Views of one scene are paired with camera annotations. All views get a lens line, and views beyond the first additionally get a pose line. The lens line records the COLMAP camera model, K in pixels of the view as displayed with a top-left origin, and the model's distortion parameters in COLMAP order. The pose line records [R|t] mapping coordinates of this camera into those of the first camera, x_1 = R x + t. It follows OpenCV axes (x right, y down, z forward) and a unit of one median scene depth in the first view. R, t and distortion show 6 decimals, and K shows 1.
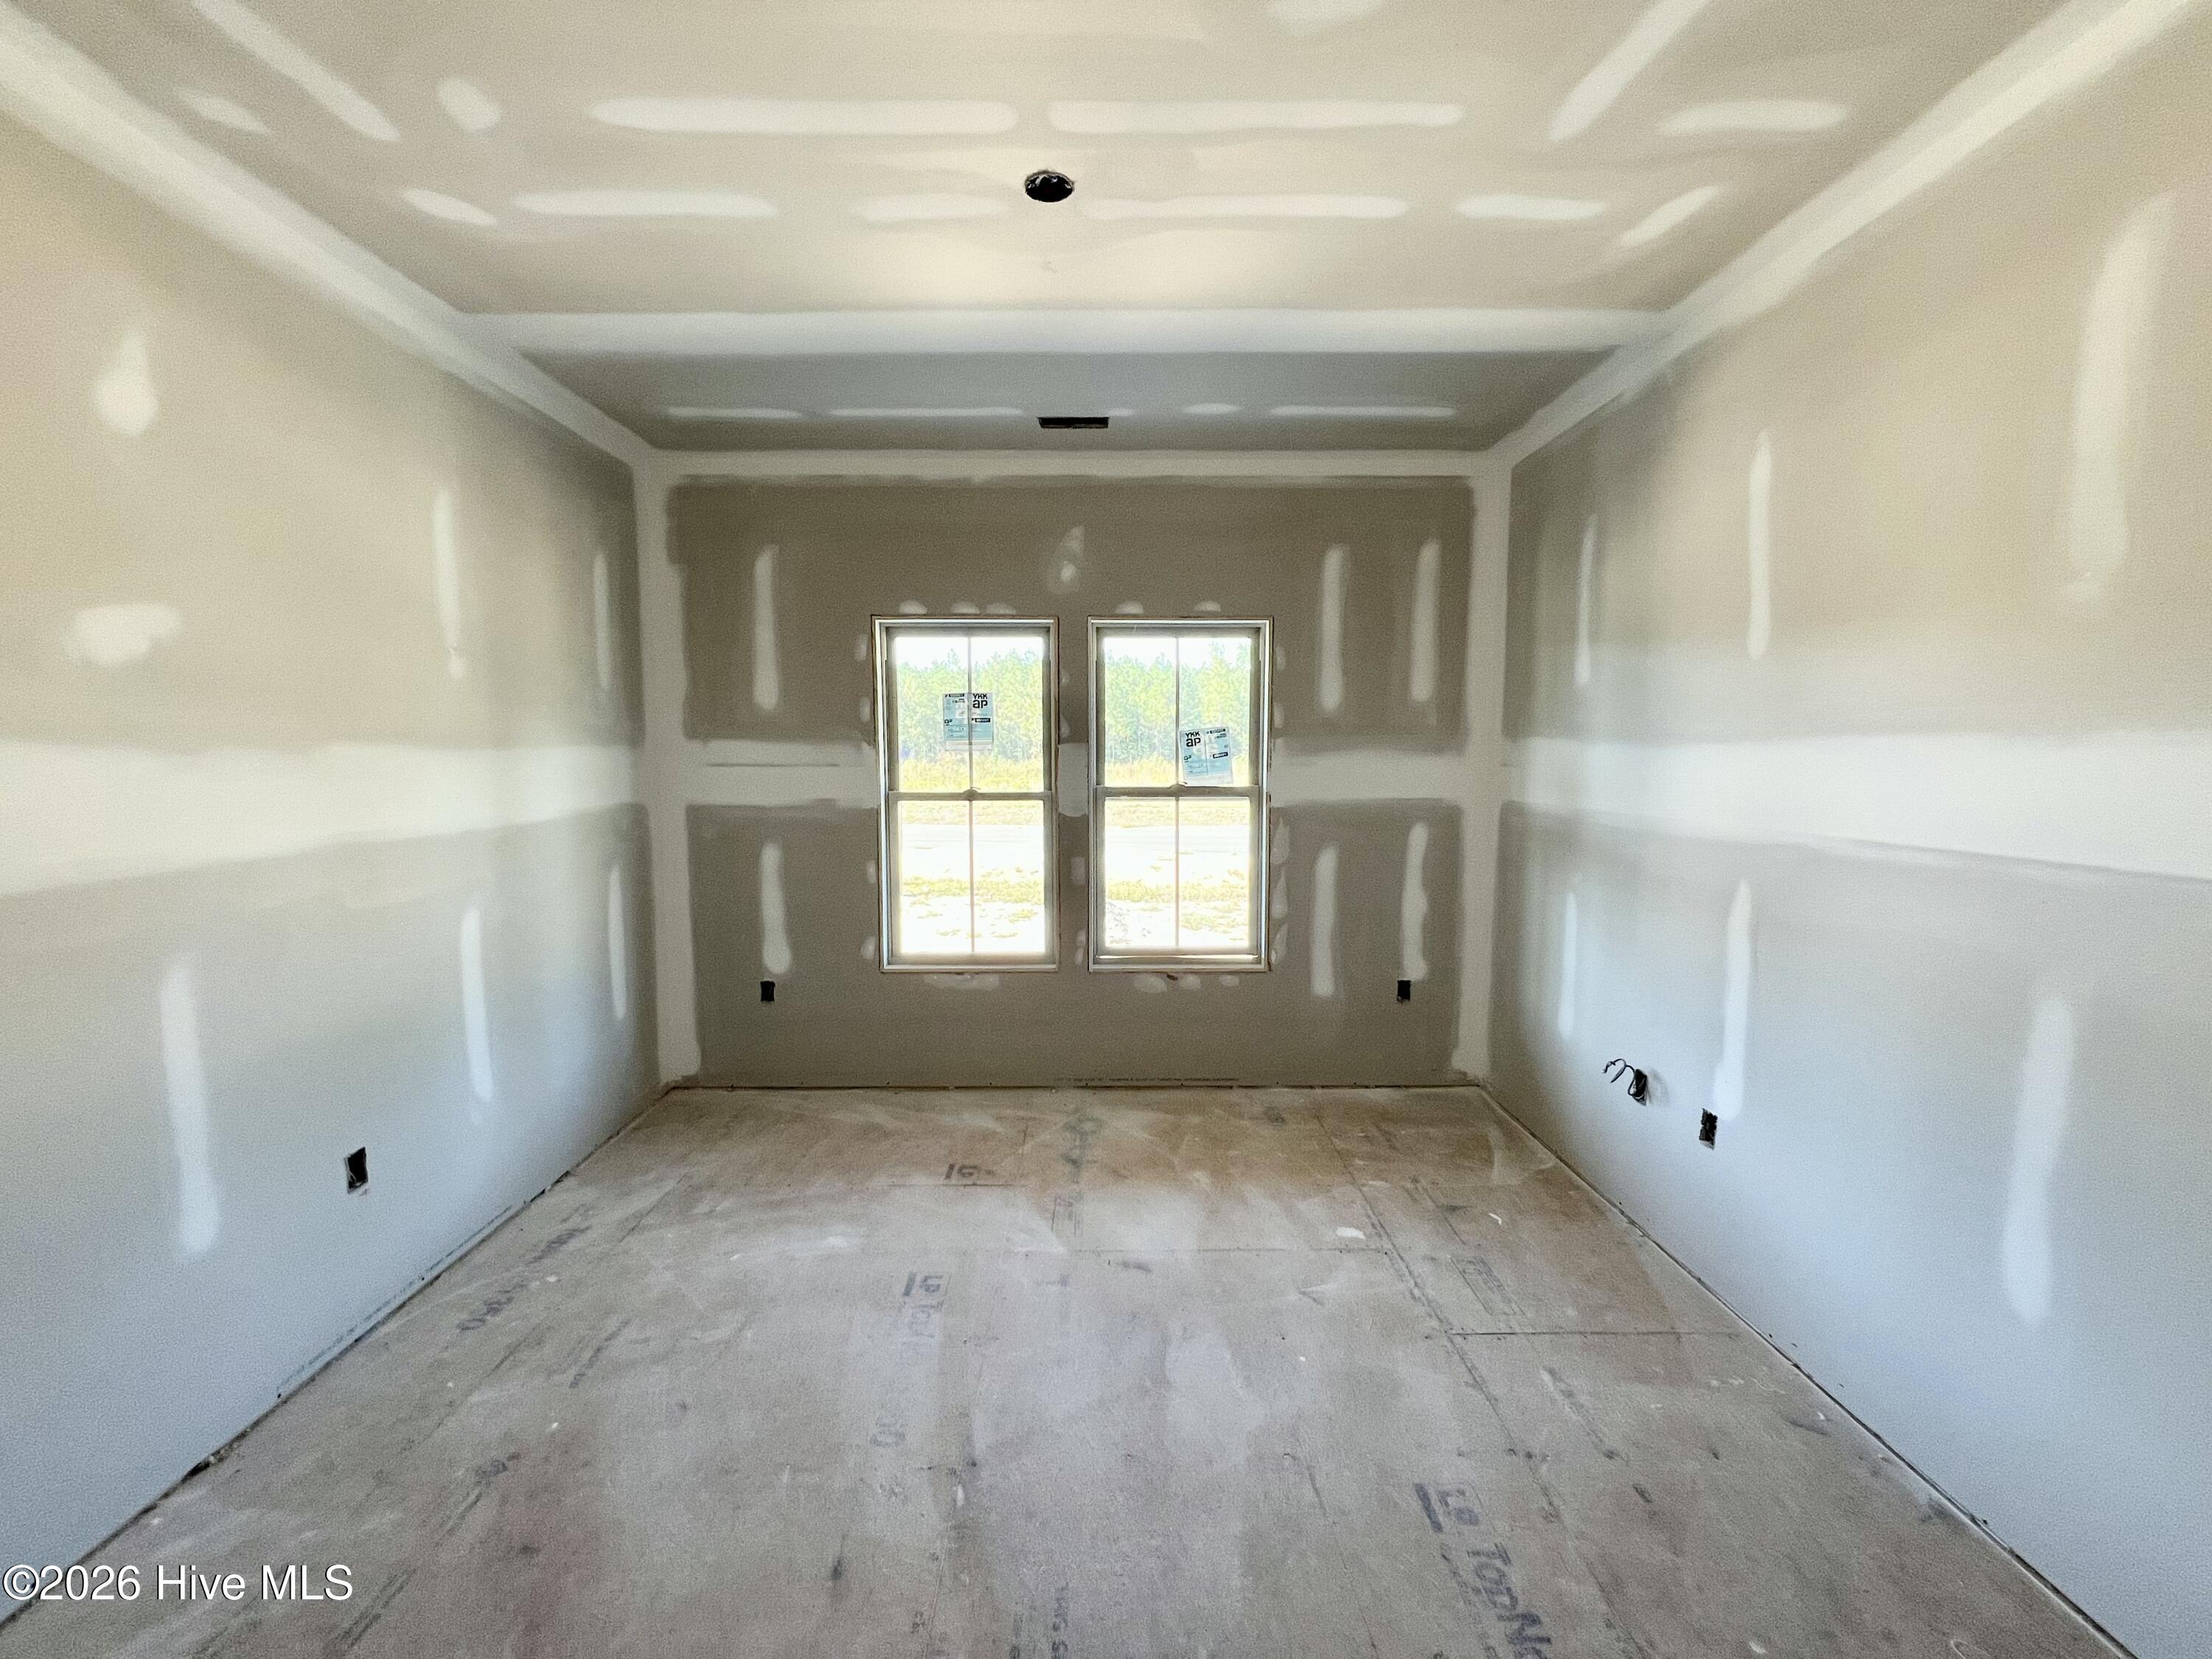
lens RADIAL K [[883.9, 0, 1106.0], [0, 883.9, 829.5], [0, 0, 1]] dist [0.001693, 0.000248]
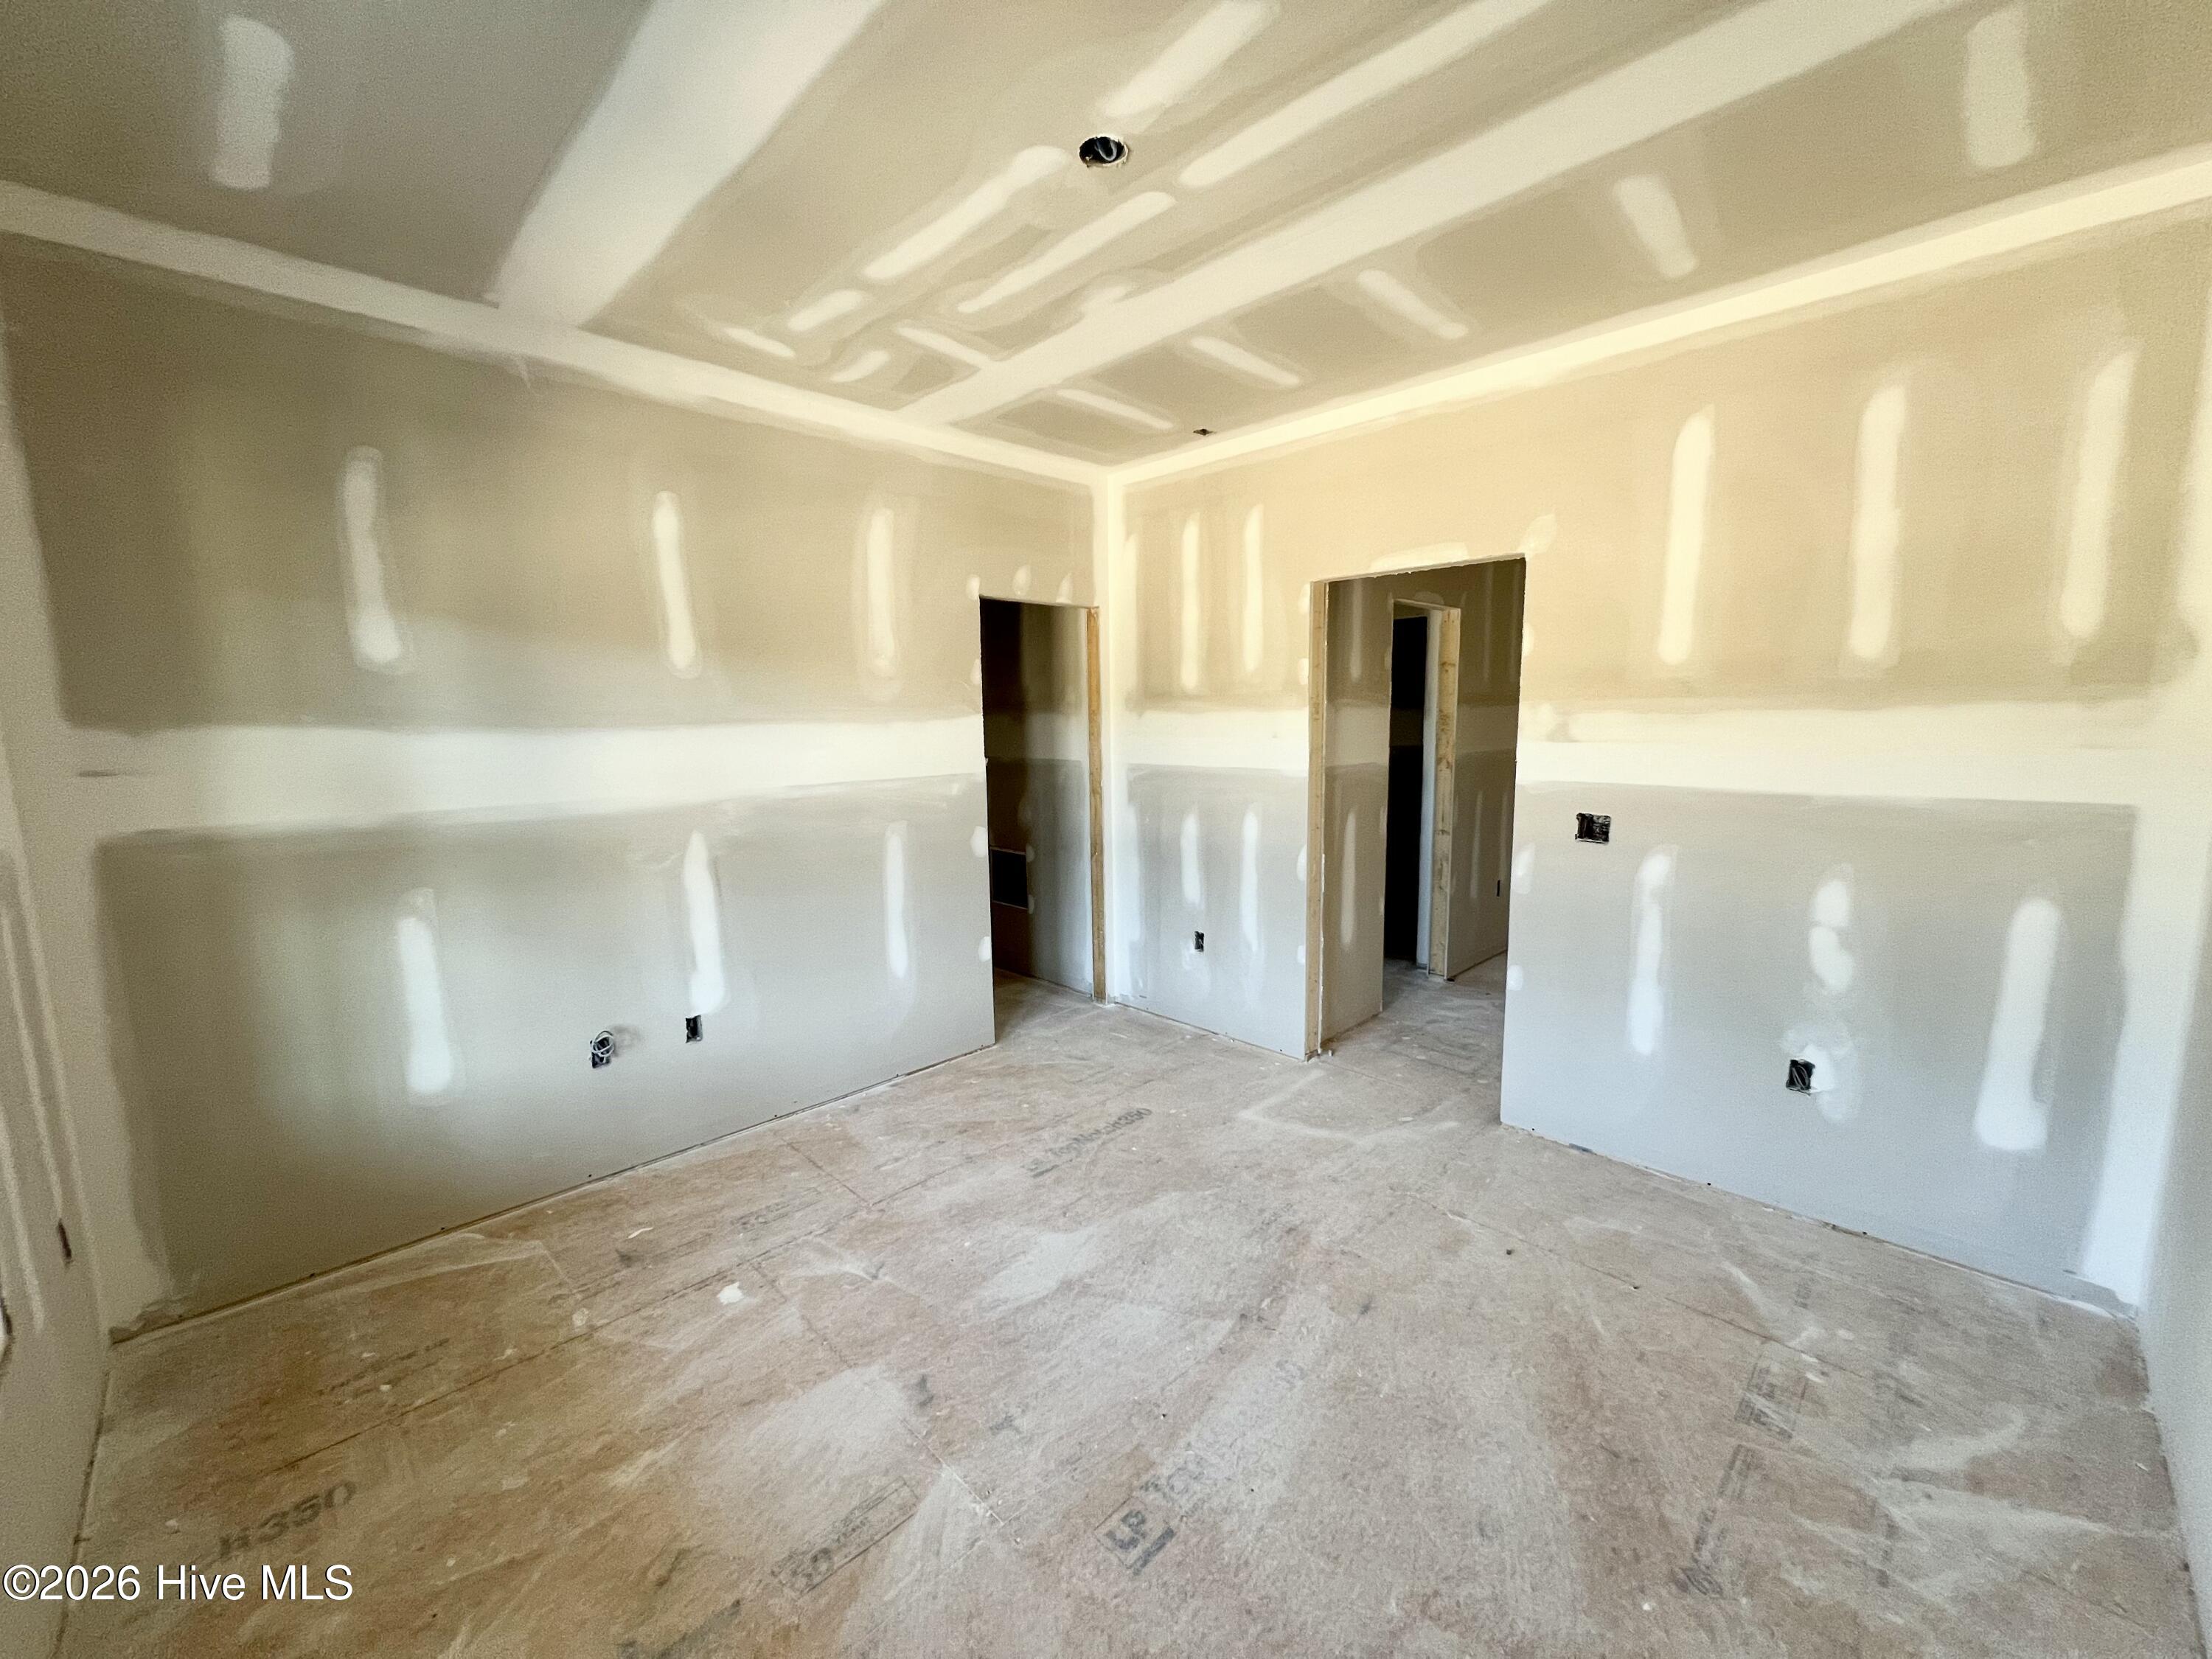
lens RADIAL K [[881.6, 0, 1103.7], [0, 881.6, 826.8], [0, 0, 1]] dist [-0.001836, -0.000298]
pose [[-0.693727, -0.081020, 0.715666, -1.539224], [0.077731, 0.979427, 0.186228, -0.351803], [-0.716031, 0.184821, -0.673157, 3.376535]]
